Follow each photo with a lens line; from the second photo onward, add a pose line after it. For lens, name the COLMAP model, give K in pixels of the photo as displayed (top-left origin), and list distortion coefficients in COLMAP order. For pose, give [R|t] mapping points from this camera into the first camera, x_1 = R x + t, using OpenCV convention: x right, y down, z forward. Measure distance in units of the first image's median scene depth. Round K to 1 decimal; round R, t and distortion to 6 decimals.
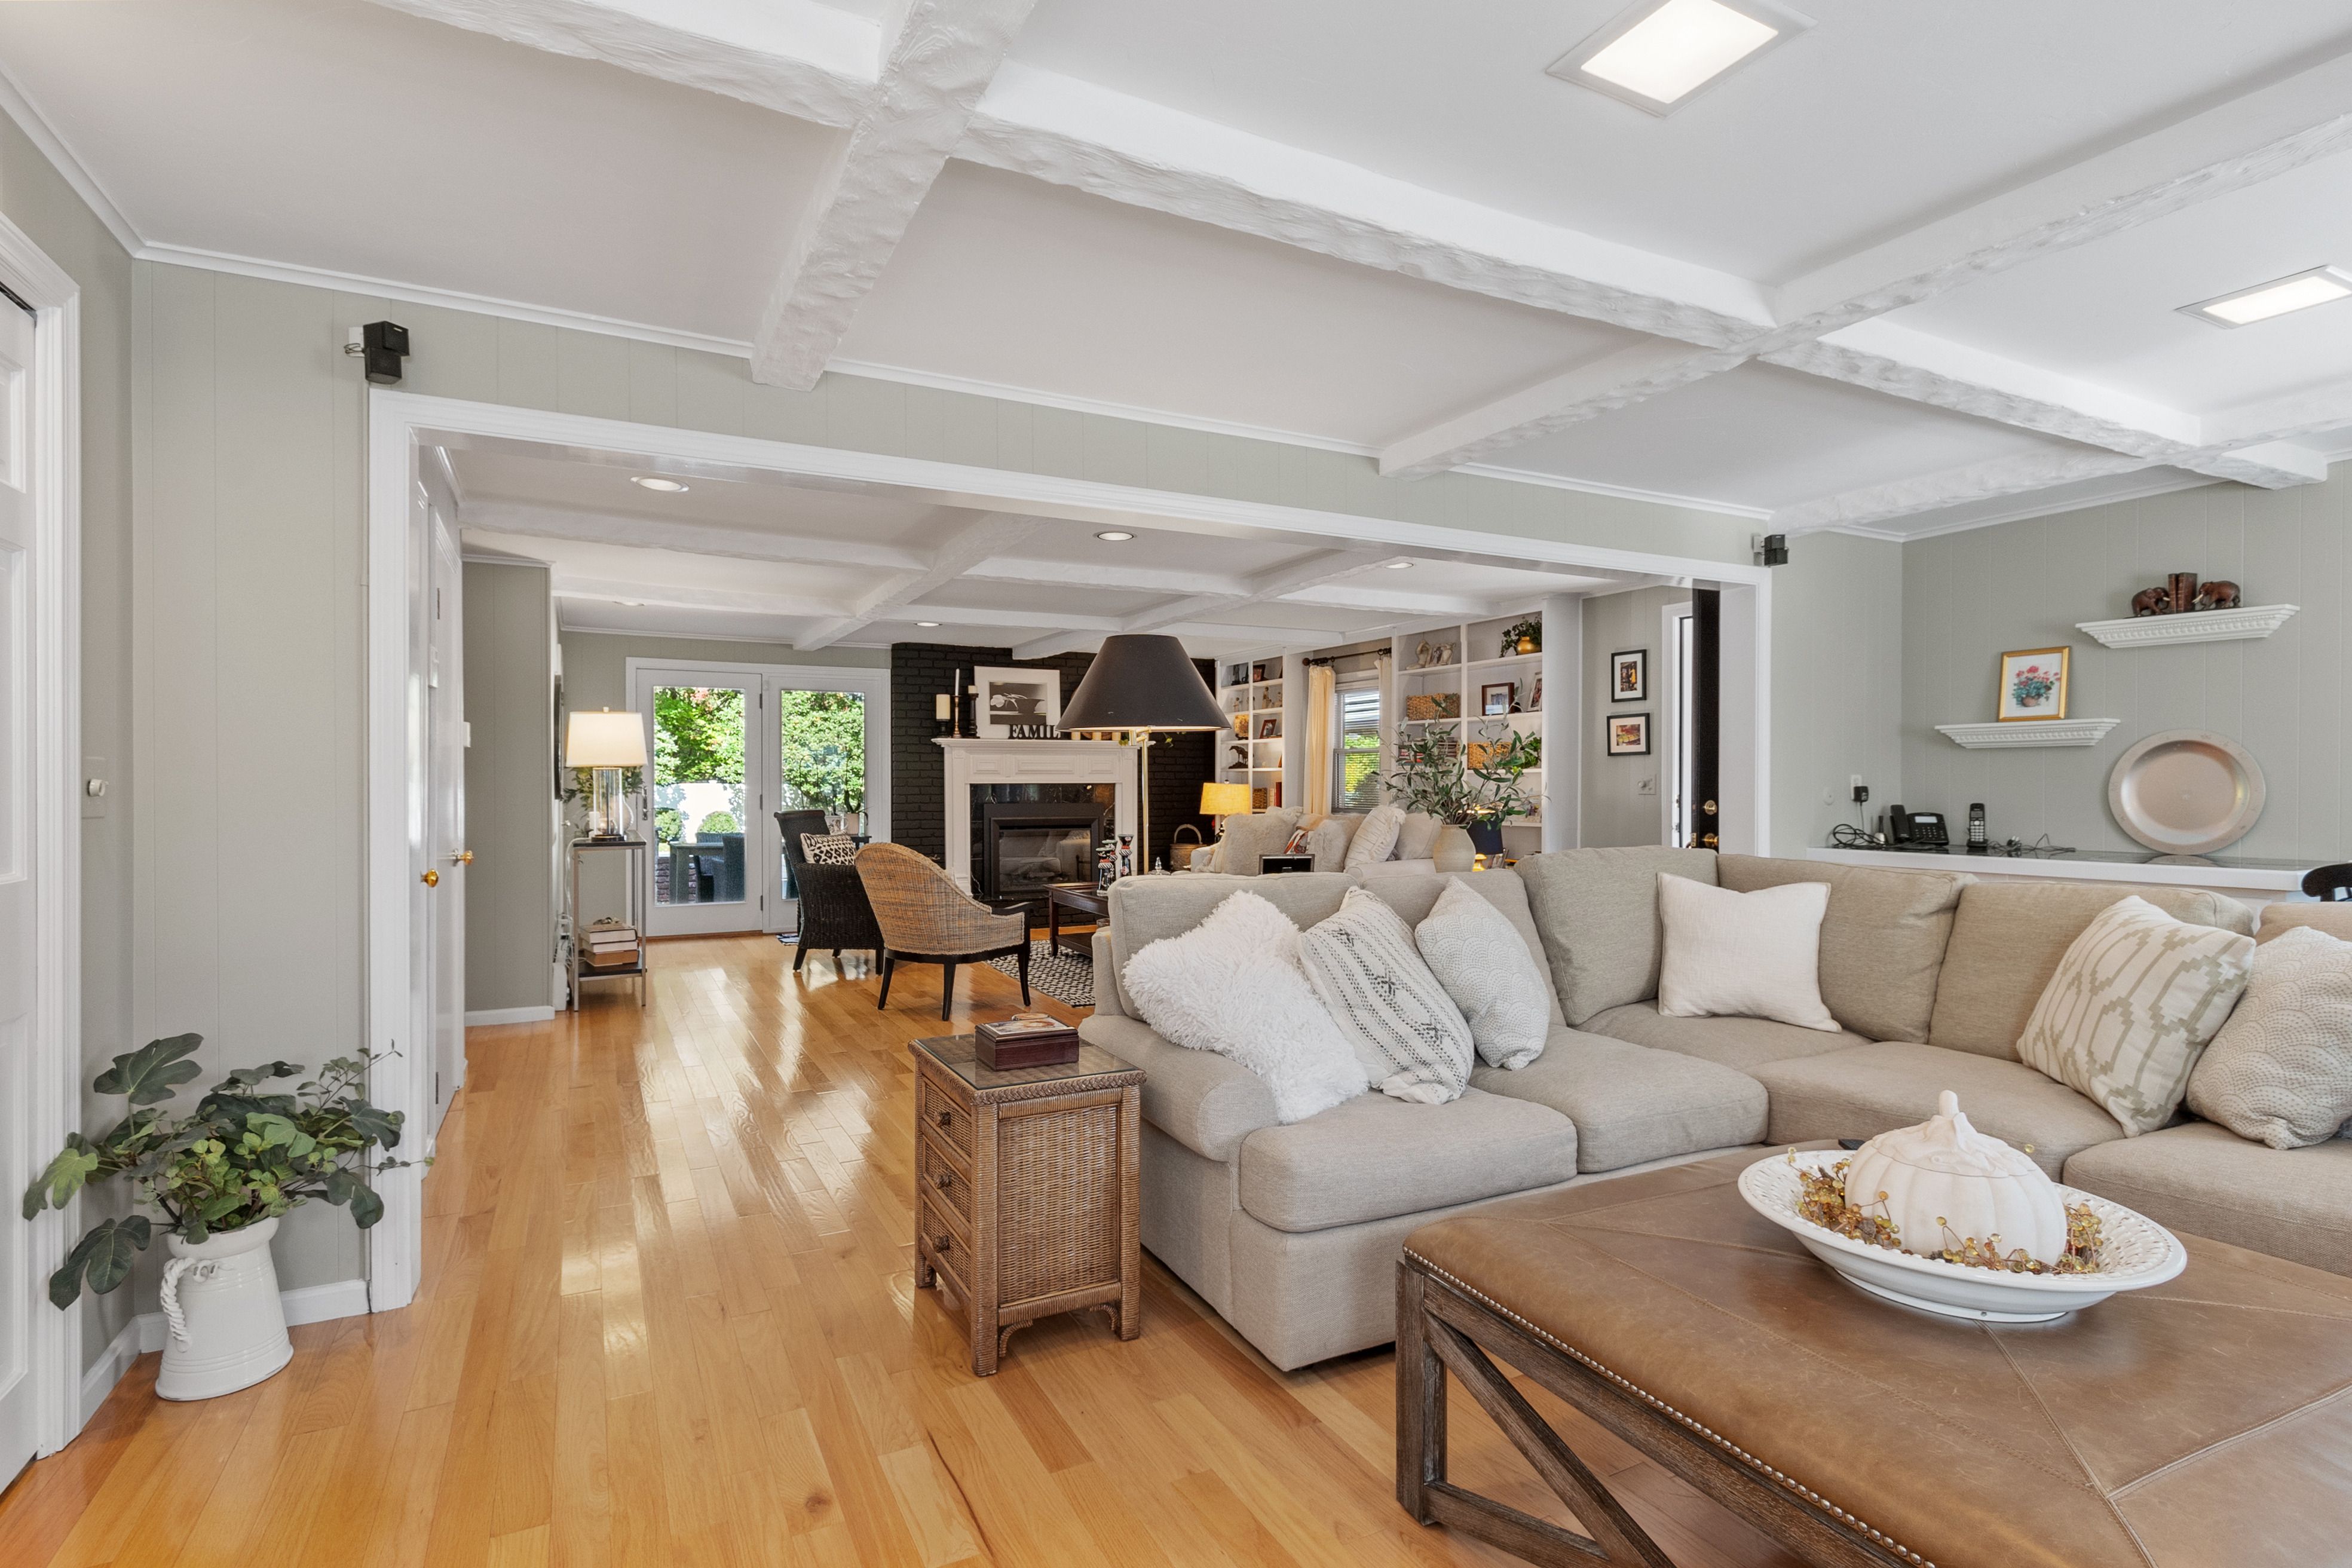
lens RADIAL K [[1157.4, 0, 1177.0], [0, 1157.4, 789.7], [0, 0, 1]] dist [-0.000790, -0.000308]
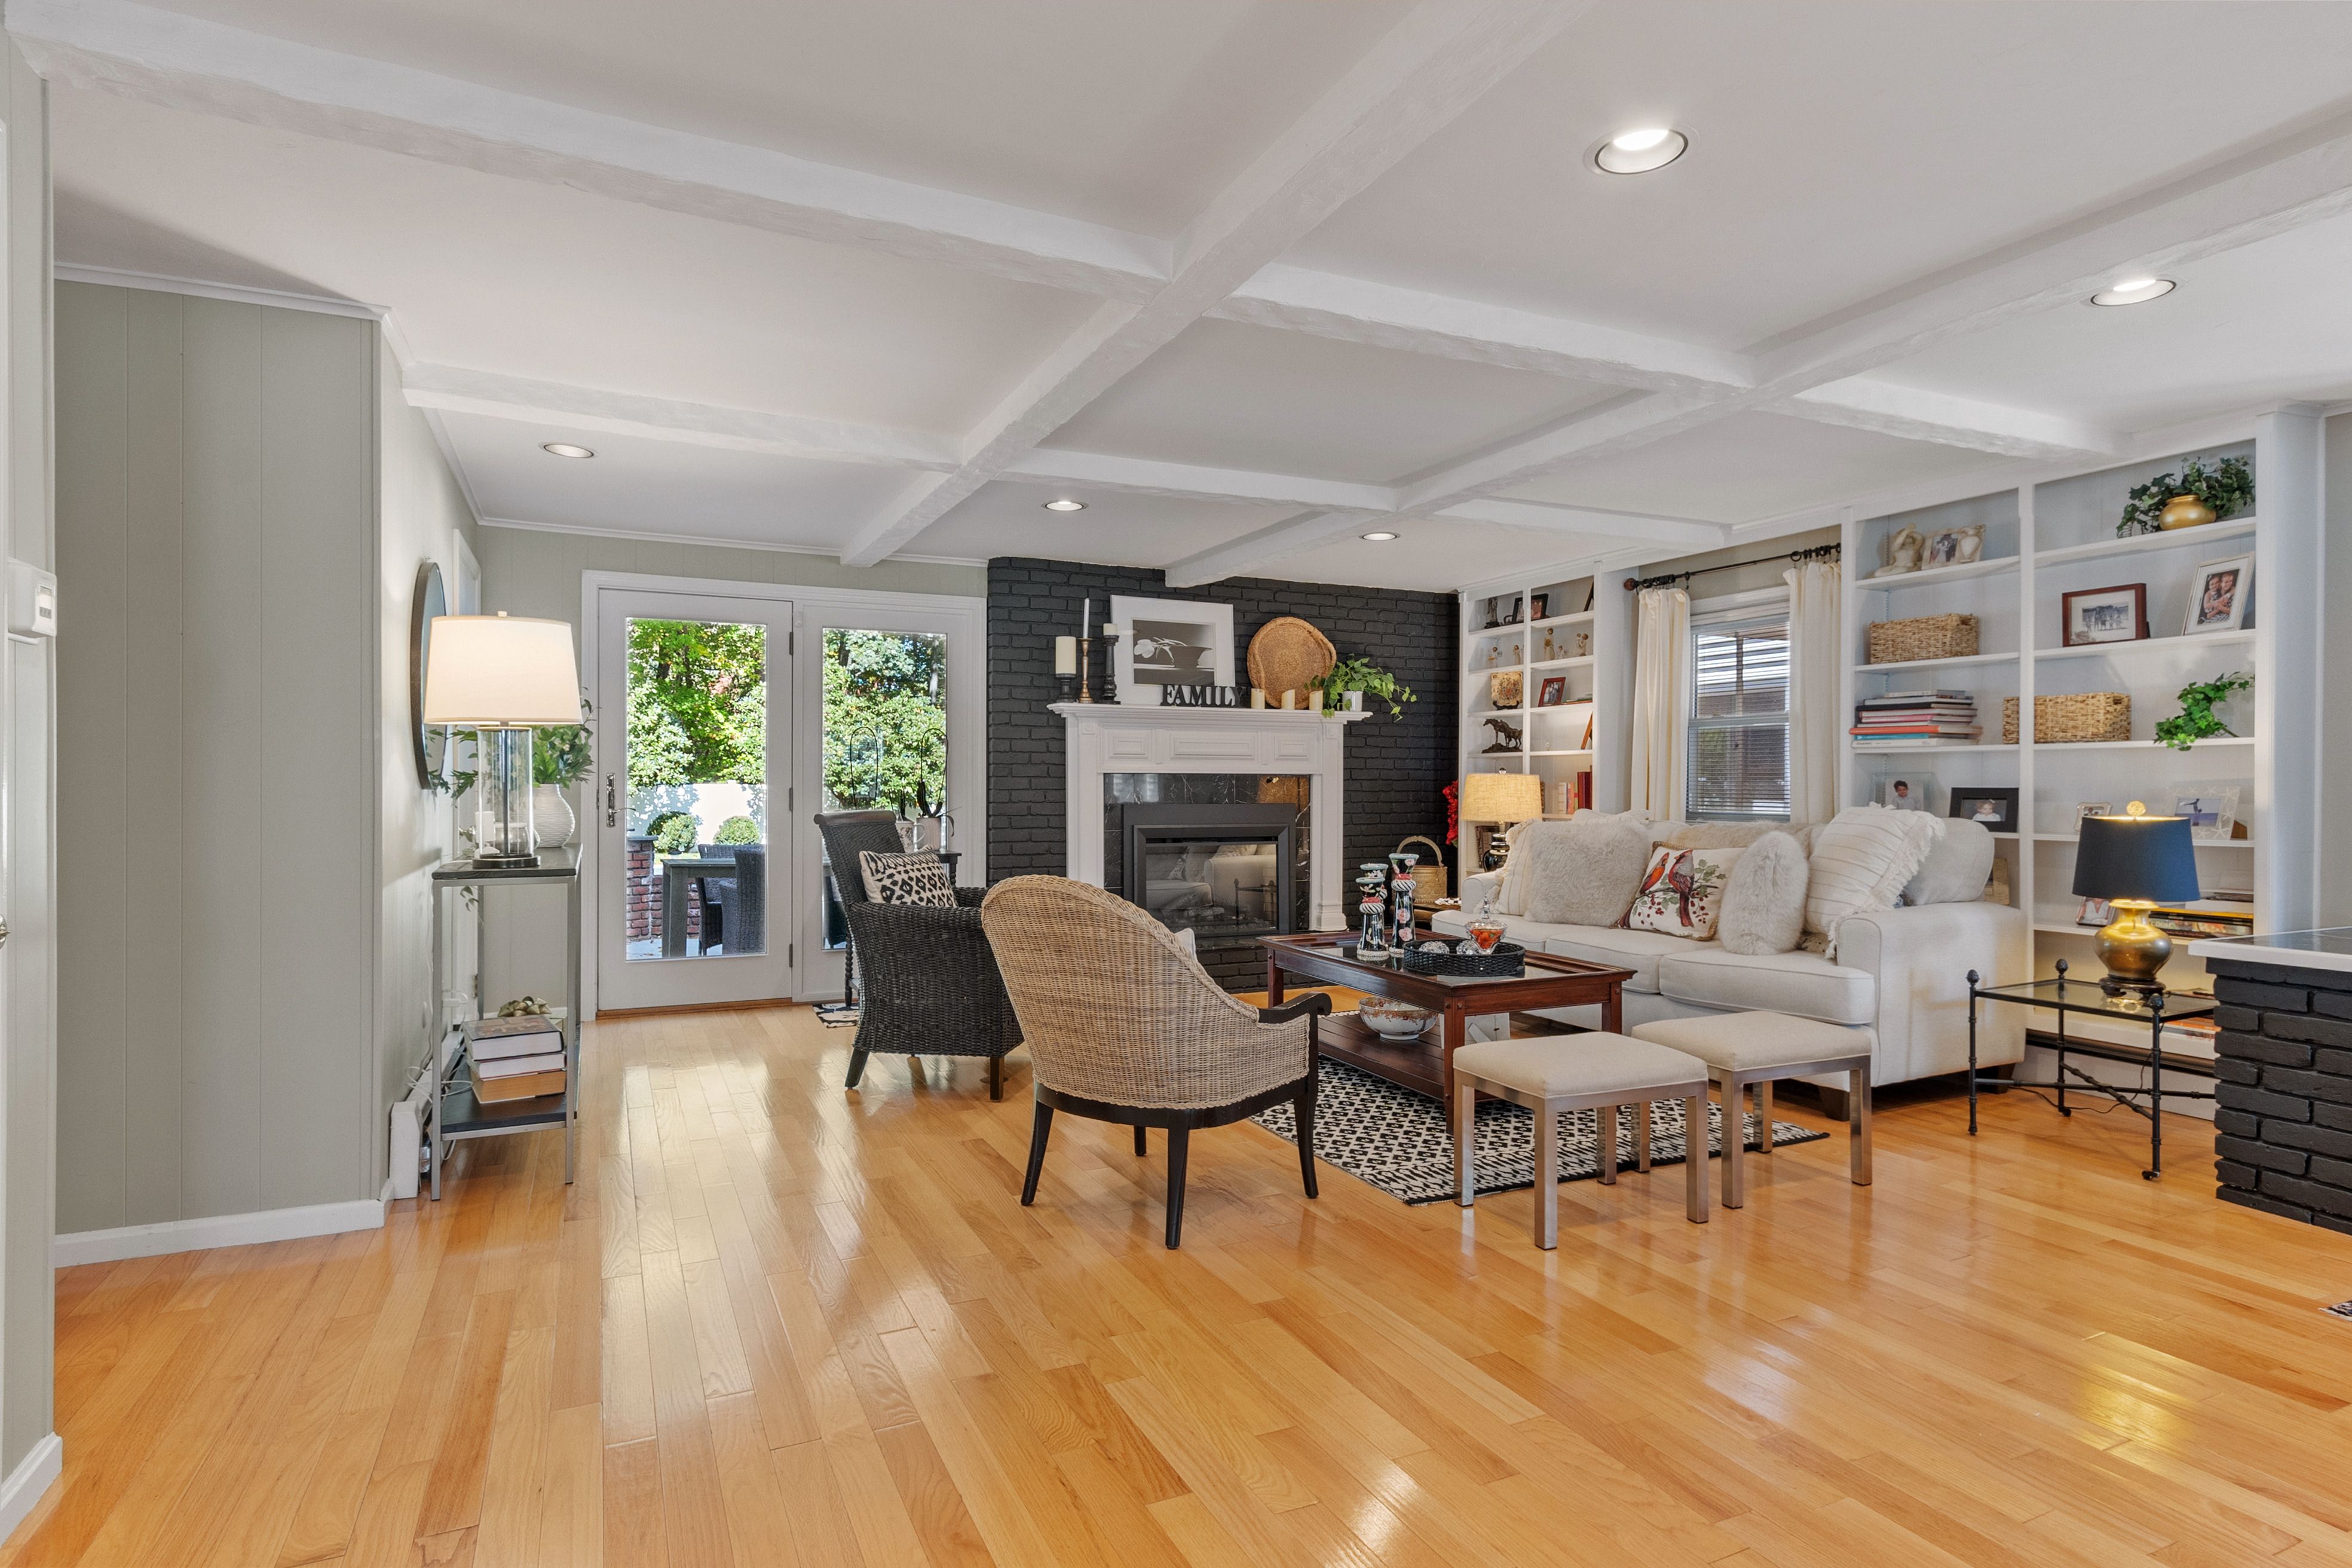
lens RADIAL K [[1236.7, 0, 1179.6], [0, 1236.7, 795.9], [0, 0, 1]] dist [0.005056, 0.000423]
pose [[0.999326, 0.003671, -0.036532, -0.110922], [-0.003674, 0.999993, -0.000035, 0.007424], [0.036532, 0.000169, 0.999332, 0.301616]]
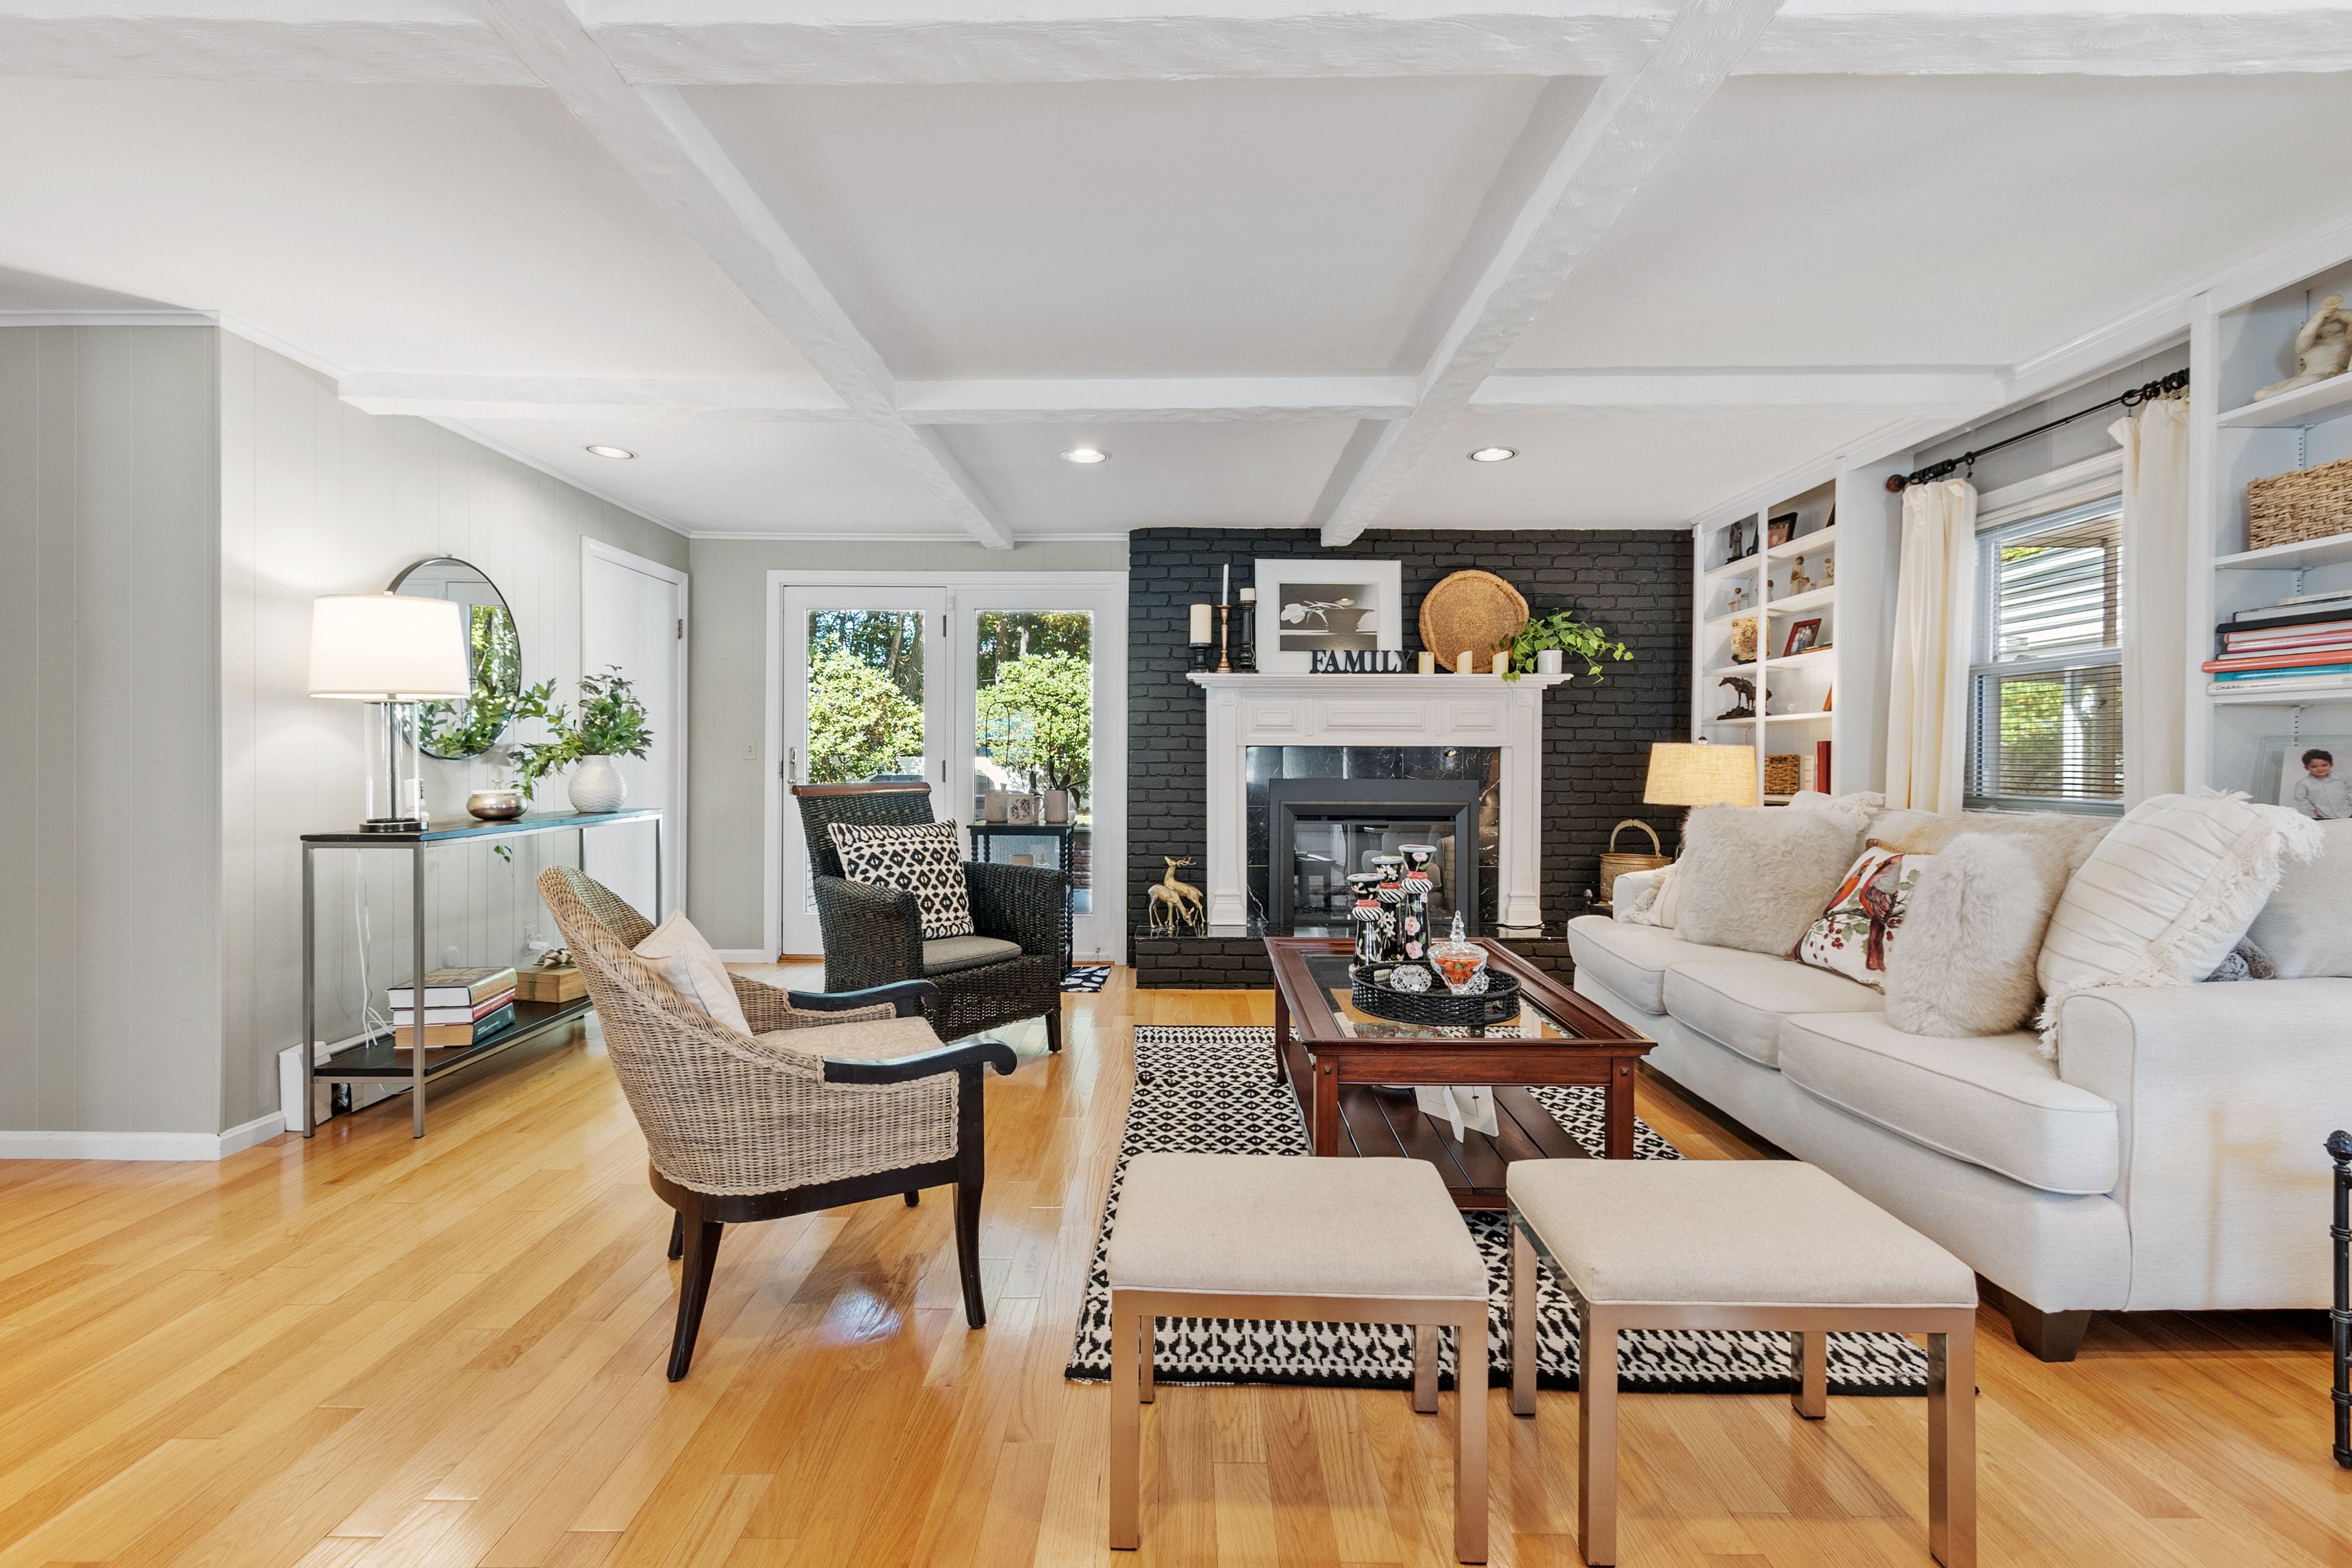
lens RADIAL K [[1035.3, 0, 1178.9], [0, 1035.3, 771.9], [0, 0, 1]] dist [0.001290, -0.000226]
pose [[0.886115, 0.010290, -0.463351, 0.049467], [-0.009574, 0.999947, 0.003897, 0.006898], [0.463366, 0.000983, 0.886166, 0.487767]]
